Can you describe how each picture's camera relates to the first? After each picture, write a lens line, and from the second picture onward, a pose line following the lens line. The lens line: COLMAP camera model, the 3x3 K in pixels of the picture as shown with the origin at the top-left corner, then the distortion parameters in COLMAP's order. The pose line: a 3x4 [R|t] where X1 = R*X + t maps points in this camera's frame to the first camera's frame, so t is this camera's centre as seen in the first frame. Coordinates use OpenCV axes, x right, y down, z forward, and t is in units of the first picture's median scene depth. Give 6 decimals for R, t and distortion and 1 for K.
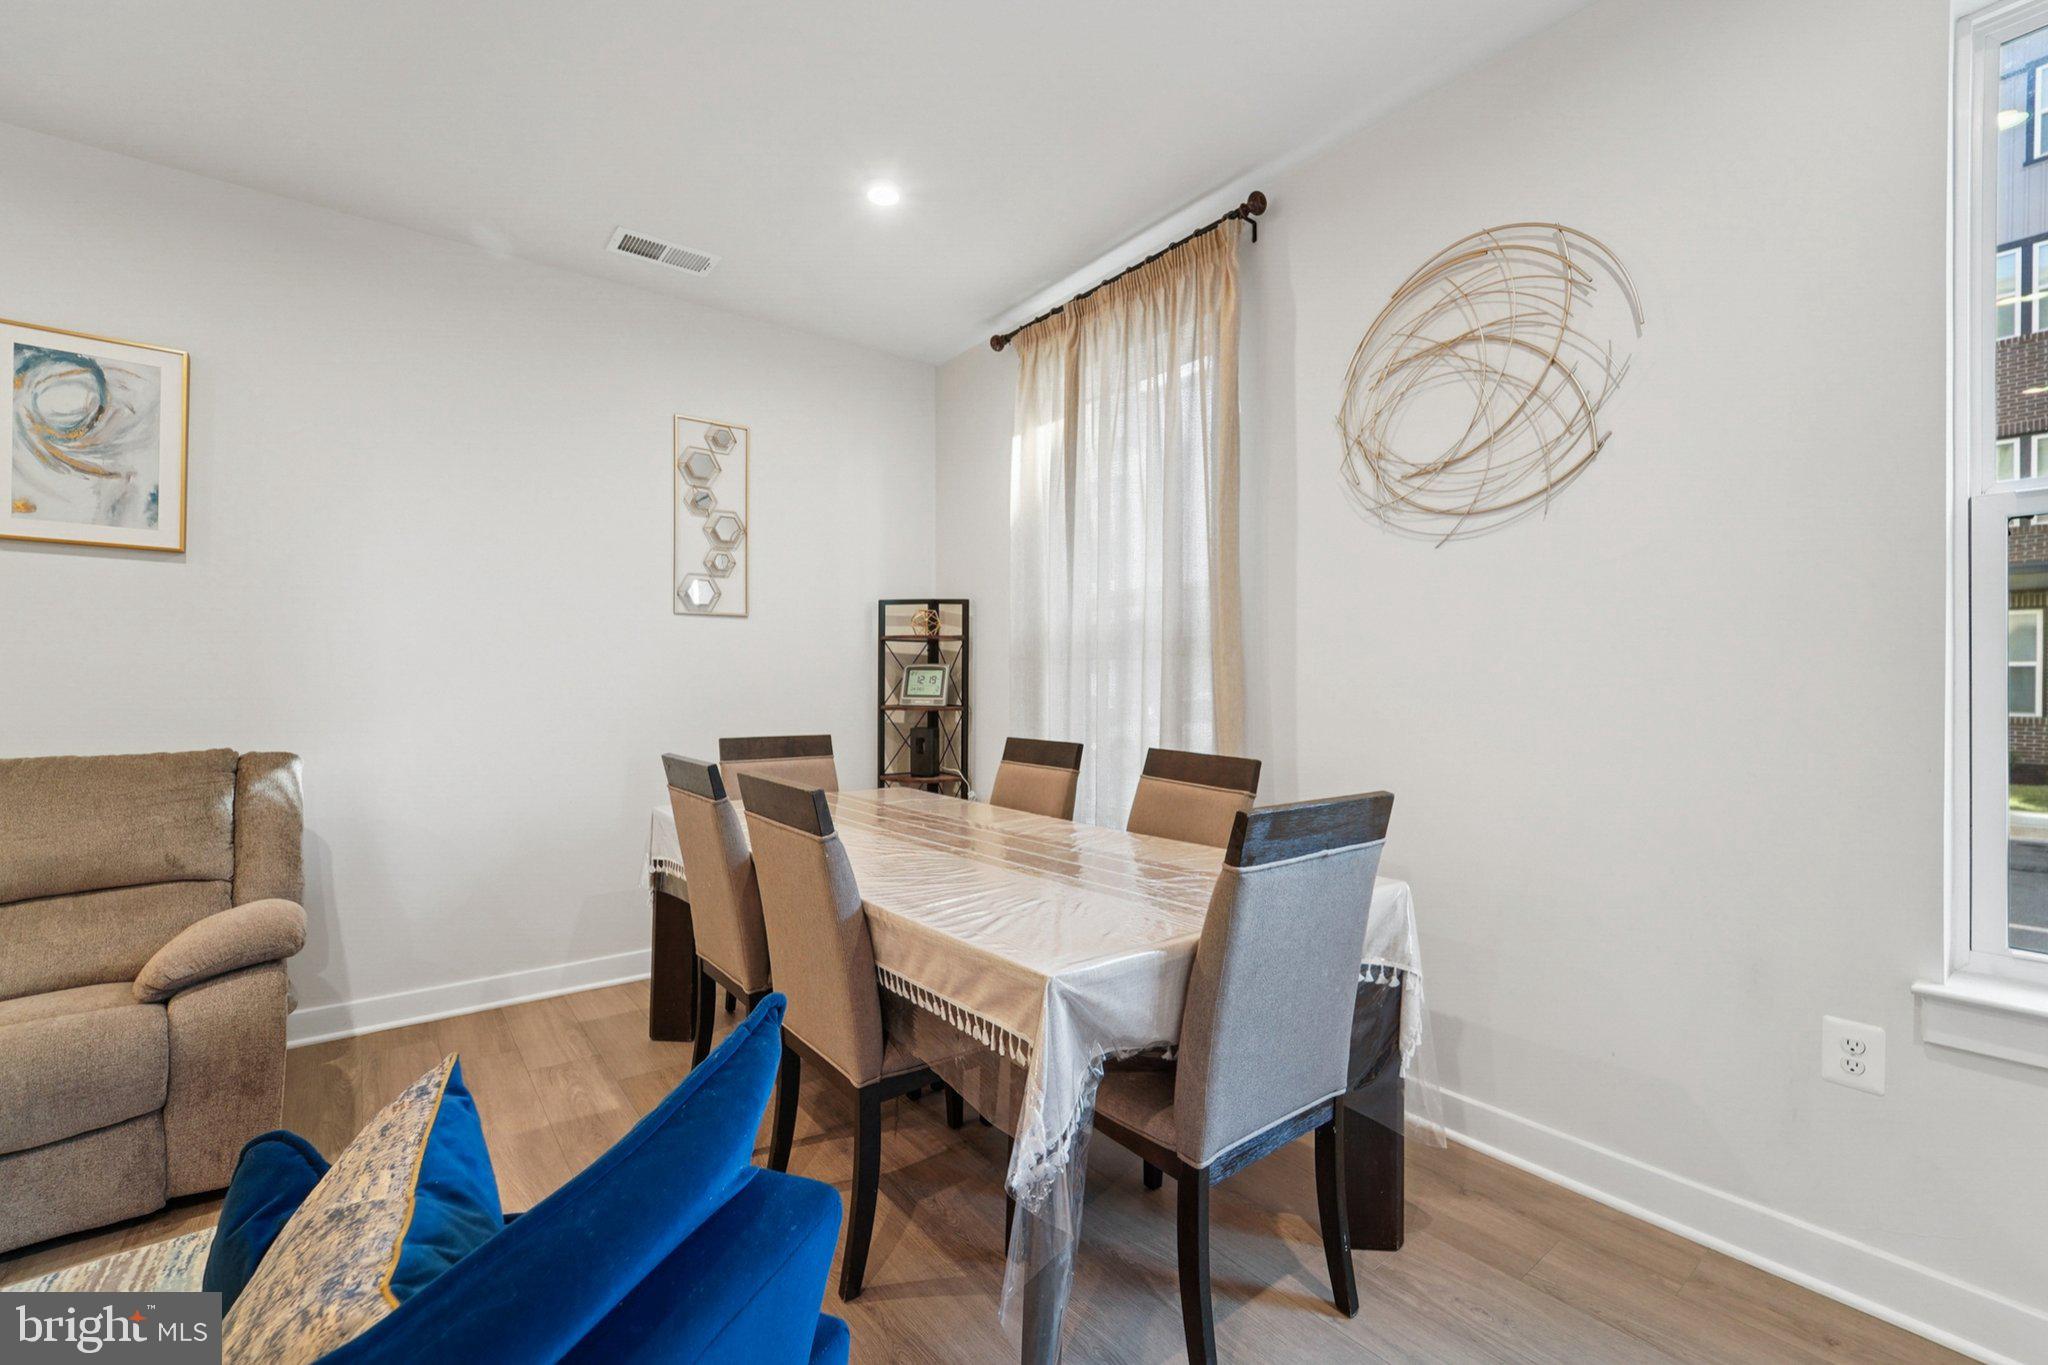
lens RADIAL K [[860.0, 0, 1026.2], [0, 860.0, 679.0], [0, 0, 1]] dist [-0.001010, -0.000033]
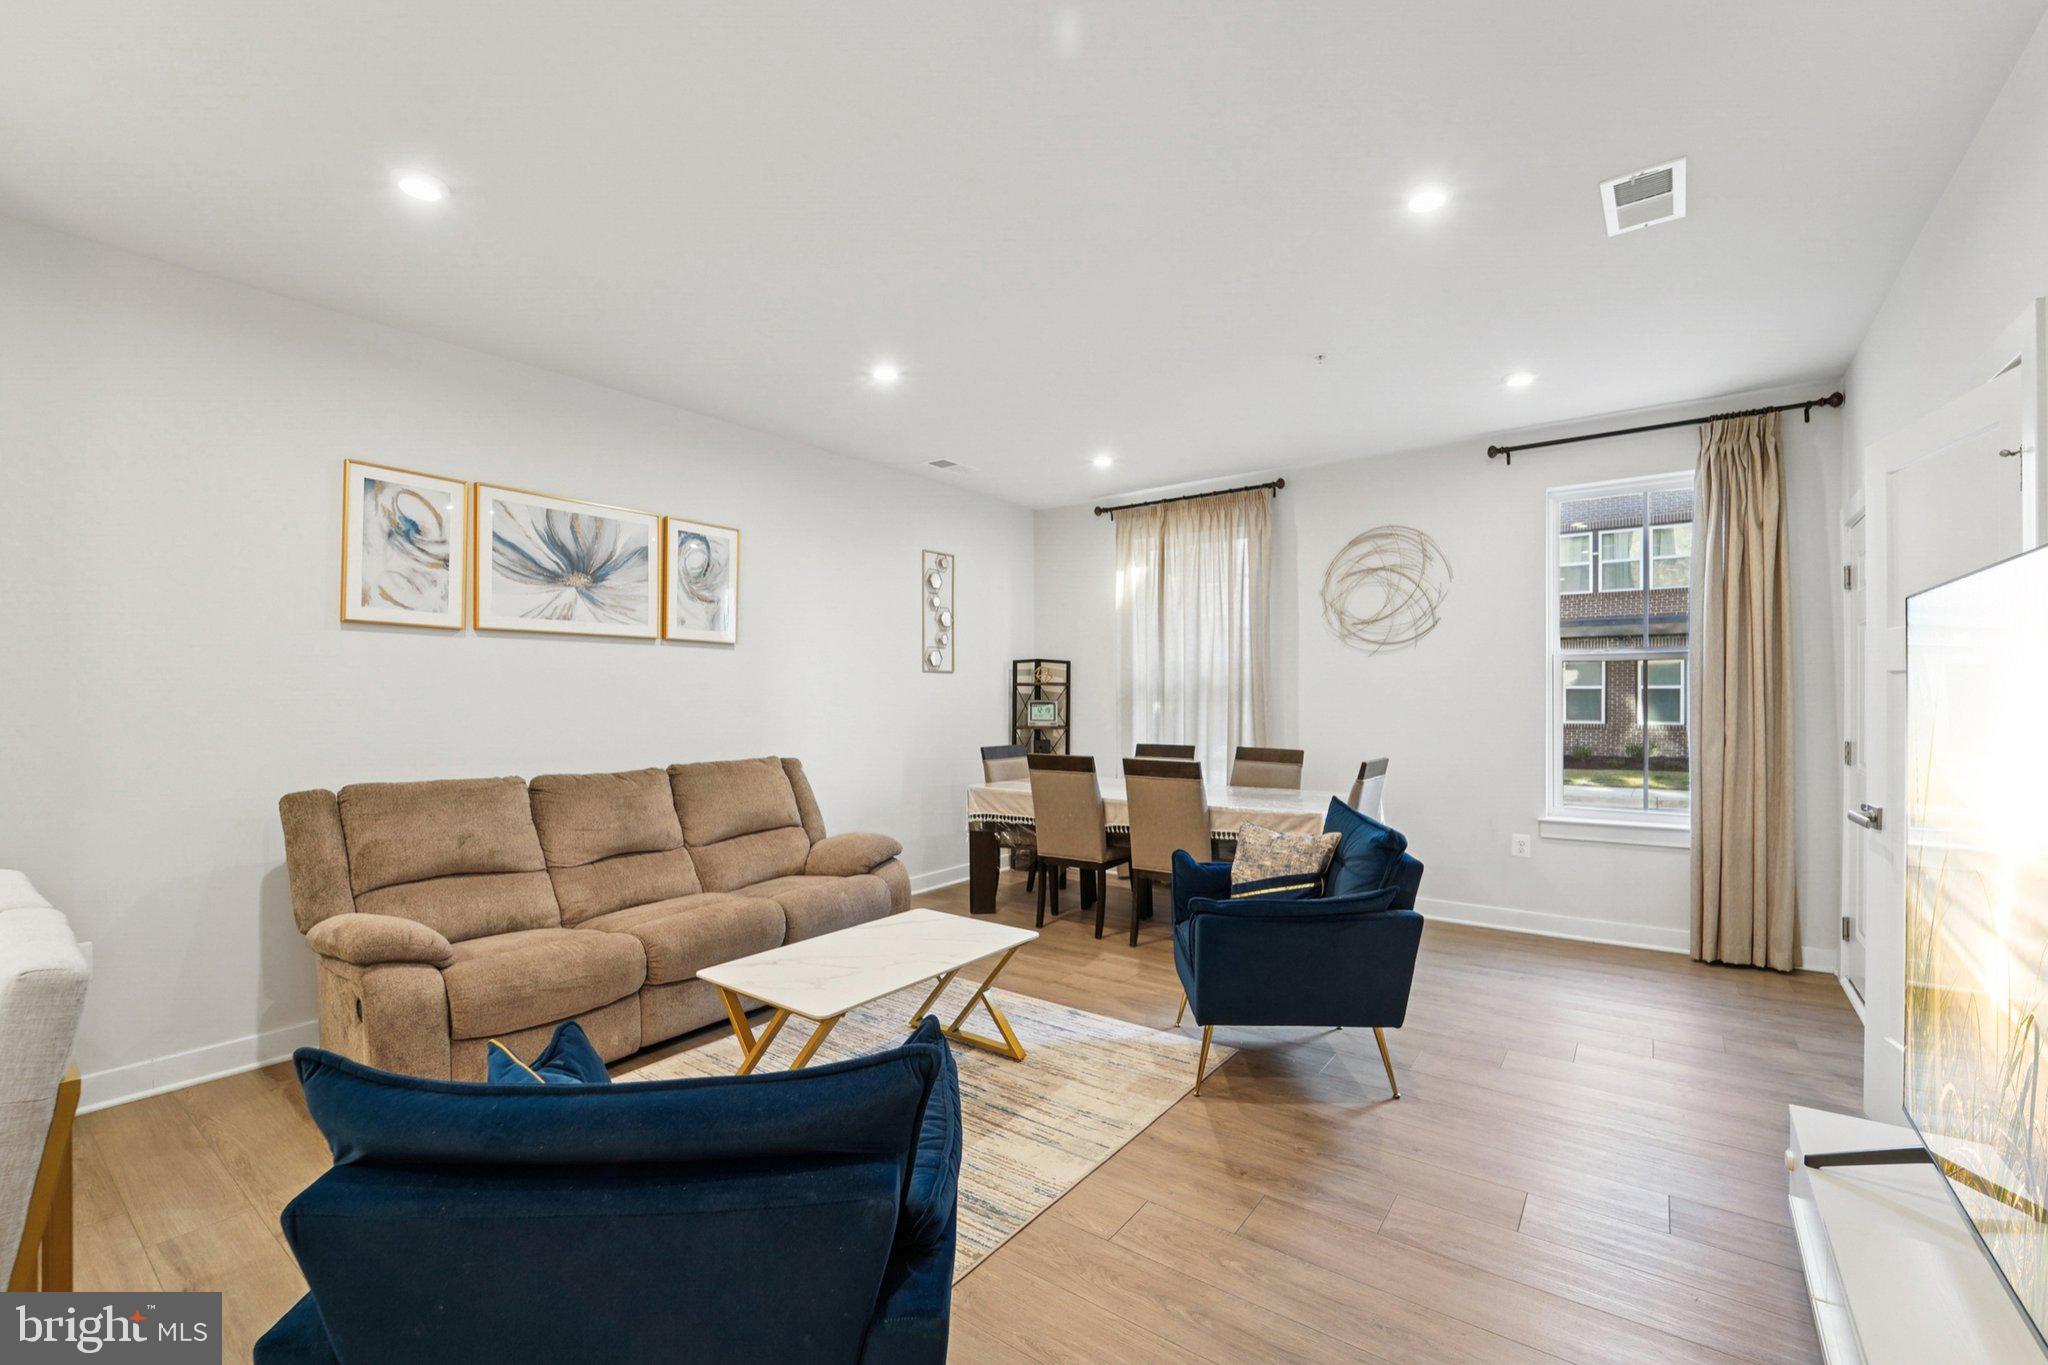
lens RADIAL K [[863.5, 0, 1024.0], [0, 863.5, 682.5], [0, 0, 1]] dist [-0.004103, -0.000086]
pose [[0.964317, 0.002843, 0.264736, -0.801809], [0.000156, 0.999936, -0.011305, -0.045030], [-0.264751, 0.010943, 0.964255, -0.768065]]
